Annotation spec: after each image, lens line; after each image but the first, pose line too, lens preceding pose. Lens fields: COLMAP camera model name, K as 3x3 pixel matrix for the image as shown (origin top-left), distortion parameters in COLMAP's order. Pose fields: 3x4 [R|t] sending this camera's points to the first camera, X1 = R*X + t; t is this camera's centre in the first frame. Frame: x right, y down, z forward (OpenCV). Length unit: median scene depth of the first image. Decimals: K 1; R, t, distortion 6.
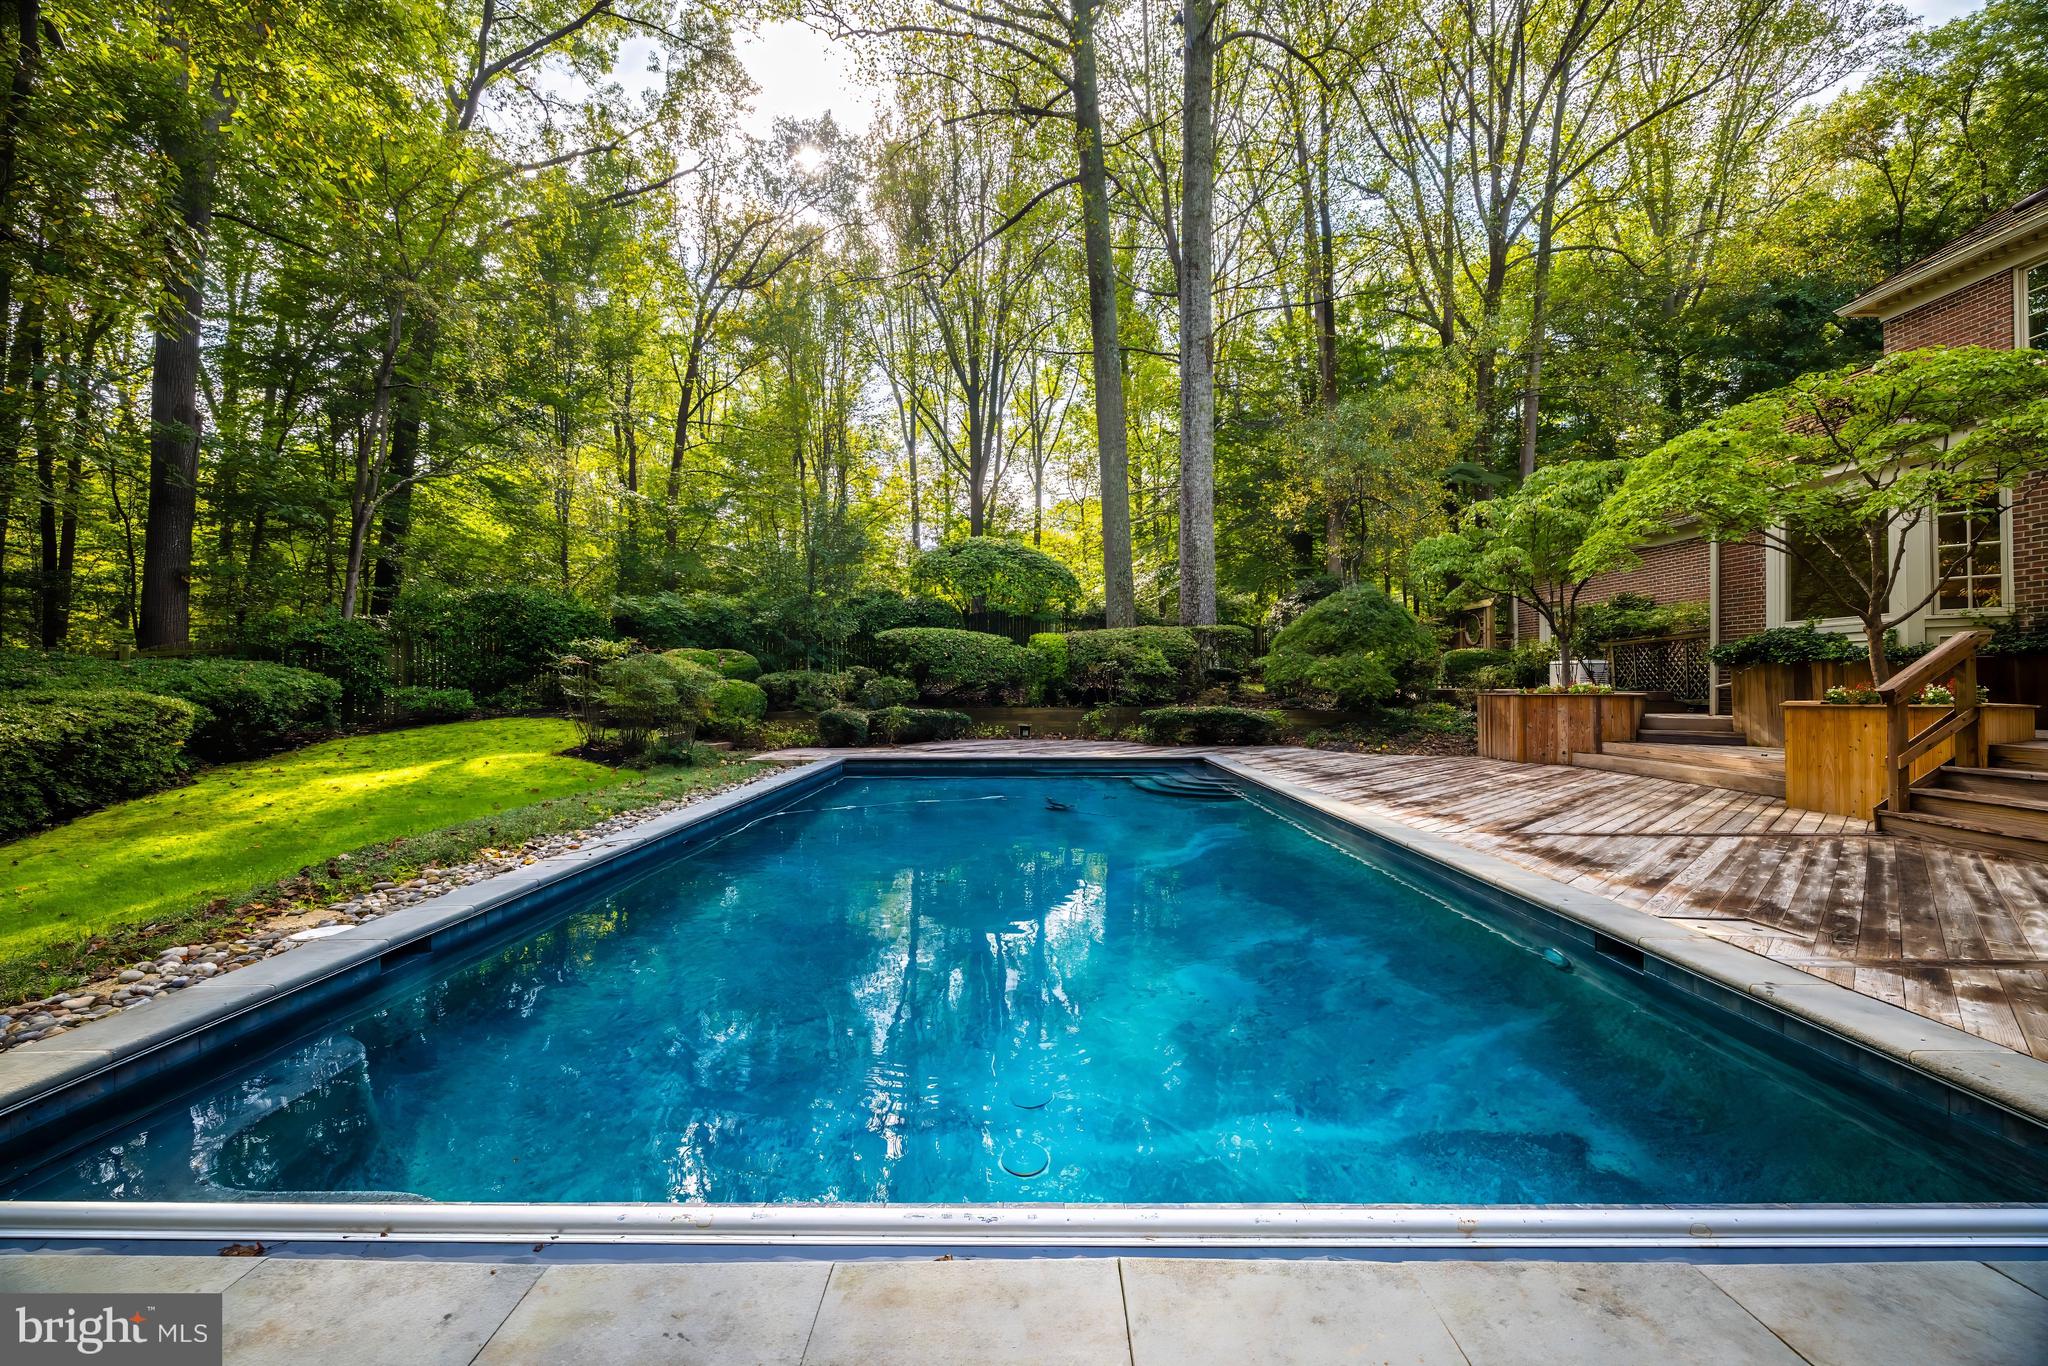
lens RADIAL K [[863.6, 0, 1019.0], [0, 863.6, 676.7], [0, 0, 1]] dist [-0.000785, 0.000117]
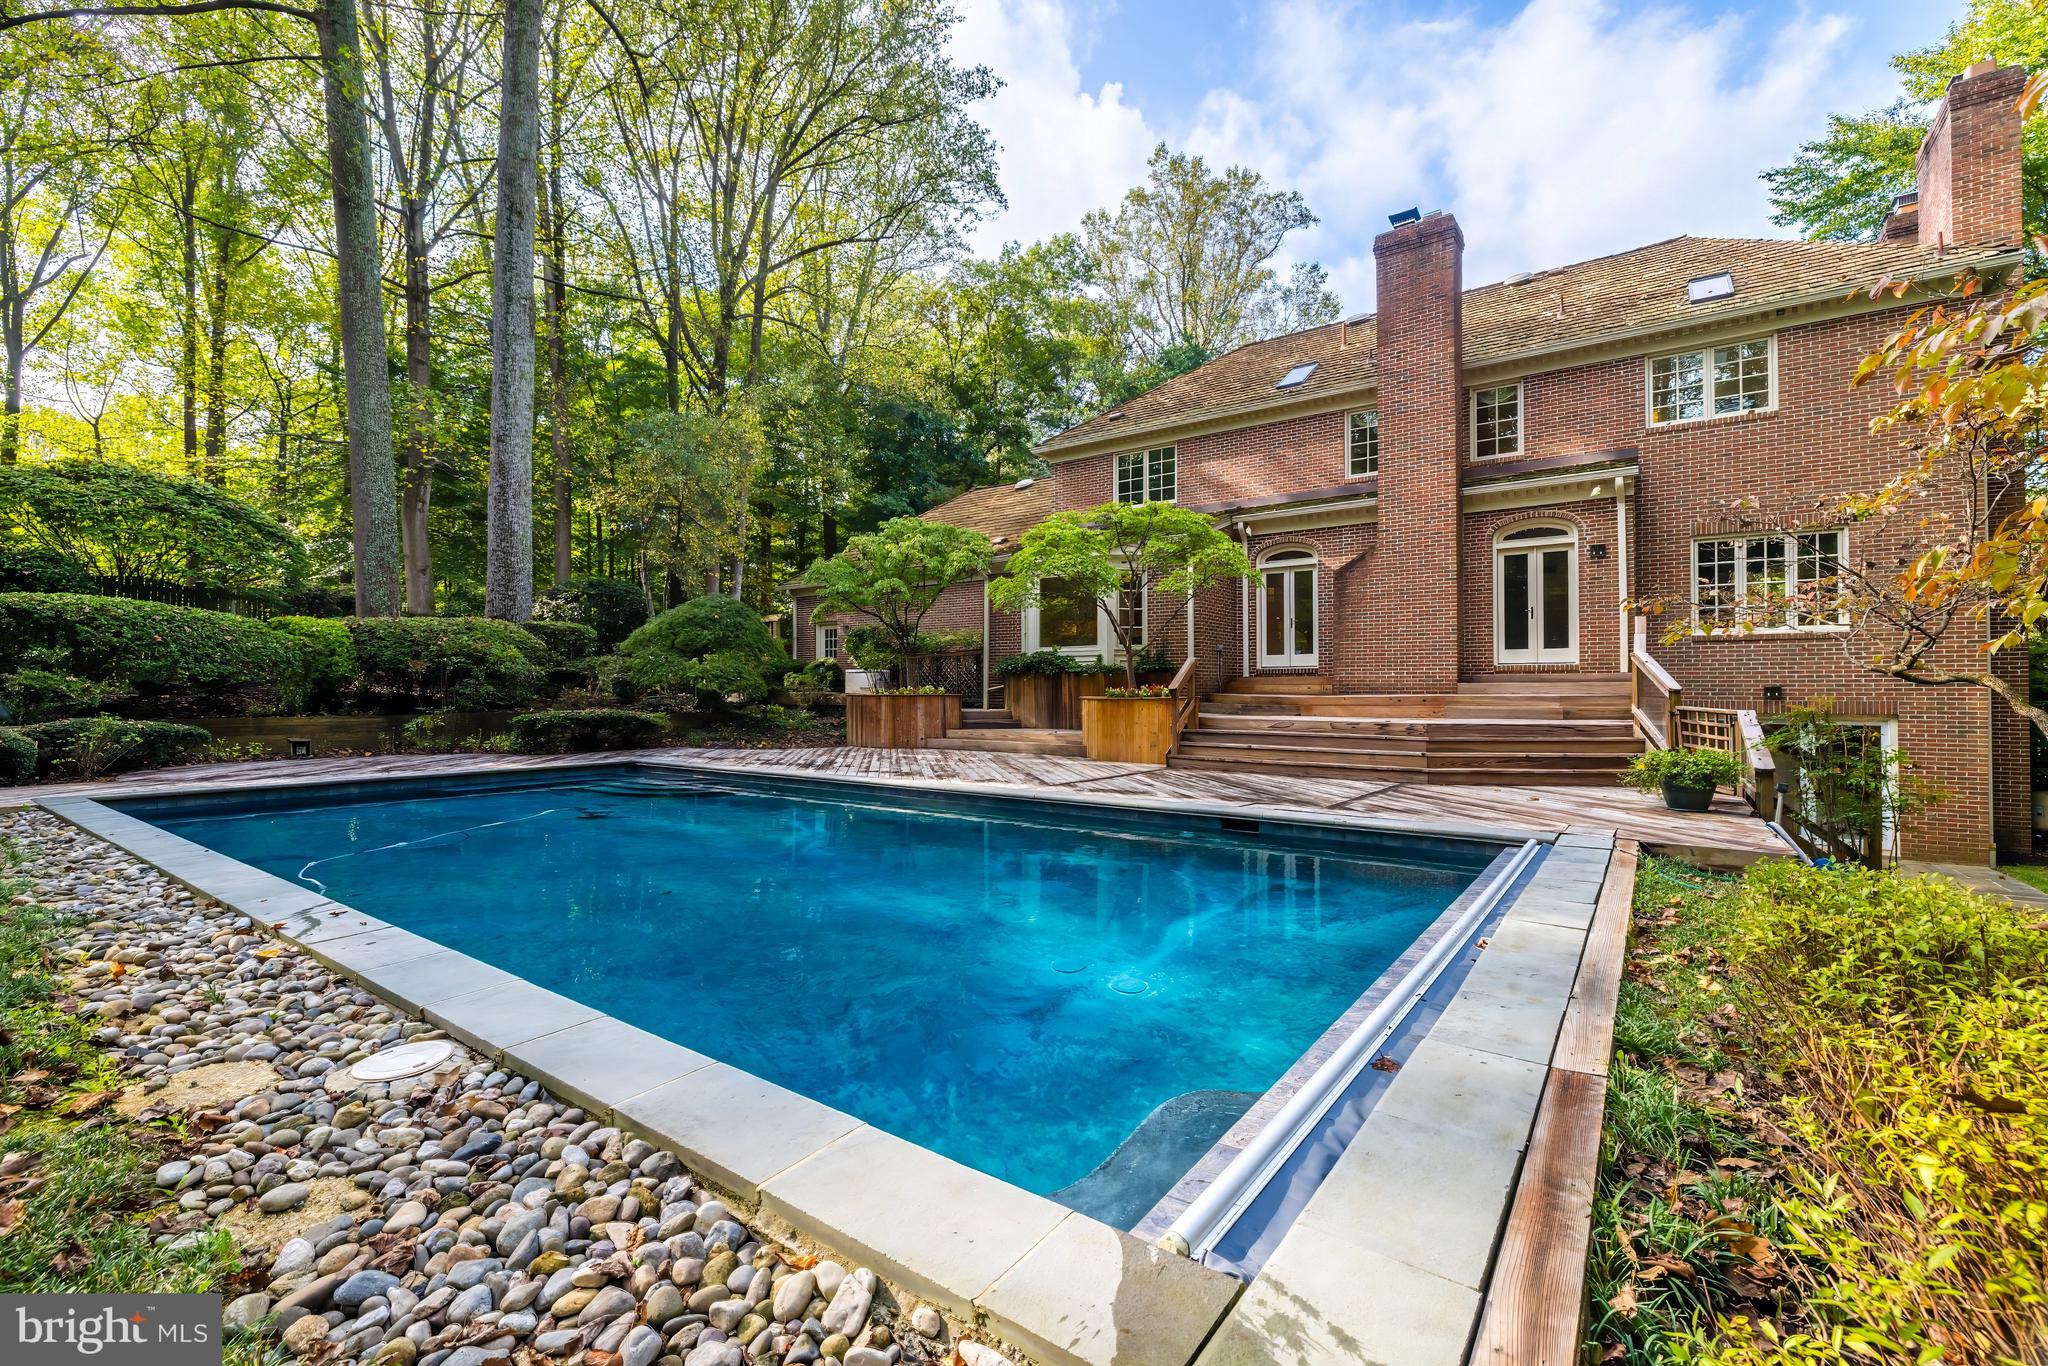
lens RADIAL K [[869.1, 0, 1024.0], [0, 869.1, 683.0], [0, 0, 1]] dist [0.000423, 0.000036]
pose [[0.583724, 0.011054, 0.811877, -0.263832], [-0.009530, 0.999932, -0.006762, 0.007251], [-0.811896, -0.003789, 0.583789, 0.071743]]
